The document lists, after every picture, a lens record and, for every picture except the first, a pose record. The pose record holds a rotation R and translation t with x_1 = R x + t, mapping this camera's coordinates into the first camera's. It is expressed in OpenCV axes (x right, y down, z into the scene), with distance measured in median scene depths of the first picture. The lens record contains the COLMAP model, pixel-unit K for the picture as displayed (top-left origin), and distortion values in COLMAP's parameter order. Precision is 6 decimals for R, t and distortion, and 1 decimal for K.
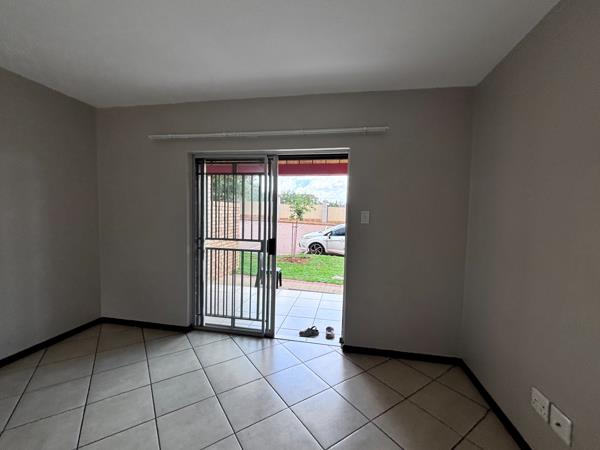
lens RADIAL K [[257.7, 0, 298.5], [0, 257.7, 225.1], [0, 0, 1]] dist [-0.000944, -0.000092]
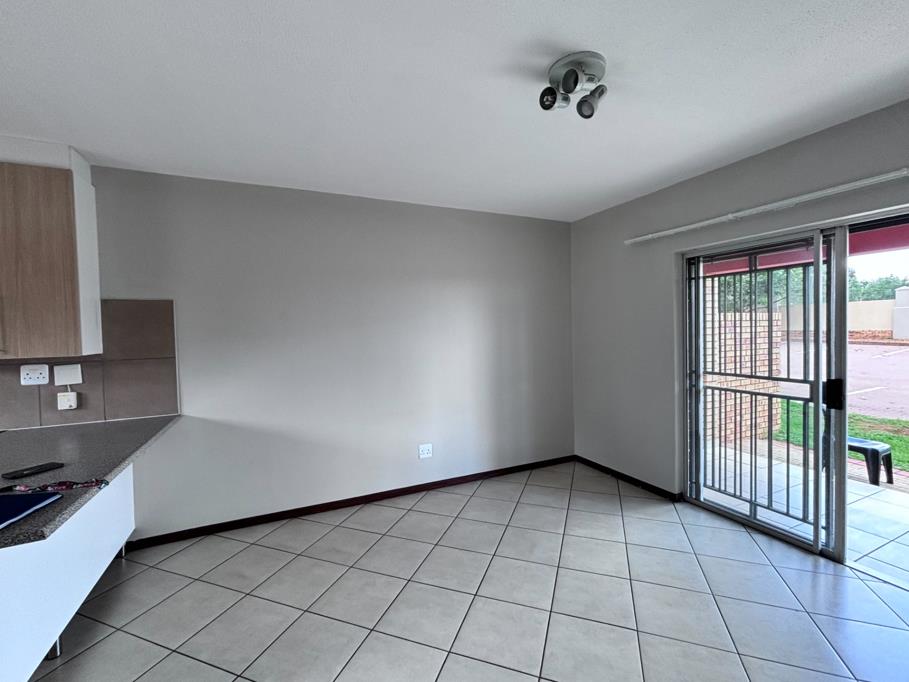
lens RADIAL K [[390.4, 0, 452.3], [0, 390.4, 341.2], [0, 0, 1]] dist [-0.000944, -0.000092]
pose [[0.581848, -0.013310, -0.813188, 0.094636], [-0.005243, 0.999784, -0.020116, -0.006858], [0.813280, 0.015968, 0.581653, -0.142528]]
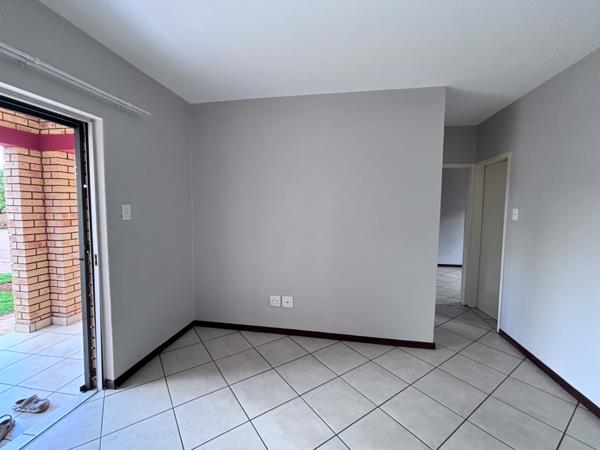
lens RADIAL K [[257.7, 0, 298.5], [0, 257.7, 225.1], [0, 0, 1]] dist [-0.000944, -0.000092]
pose [[-0.007681, -0.098356, 0.995122, -0.649735], [0.044901, 0.994113, 0.098603, -0.052101], [-0.998962, 0.045439, -0.003220, 0.519371]]
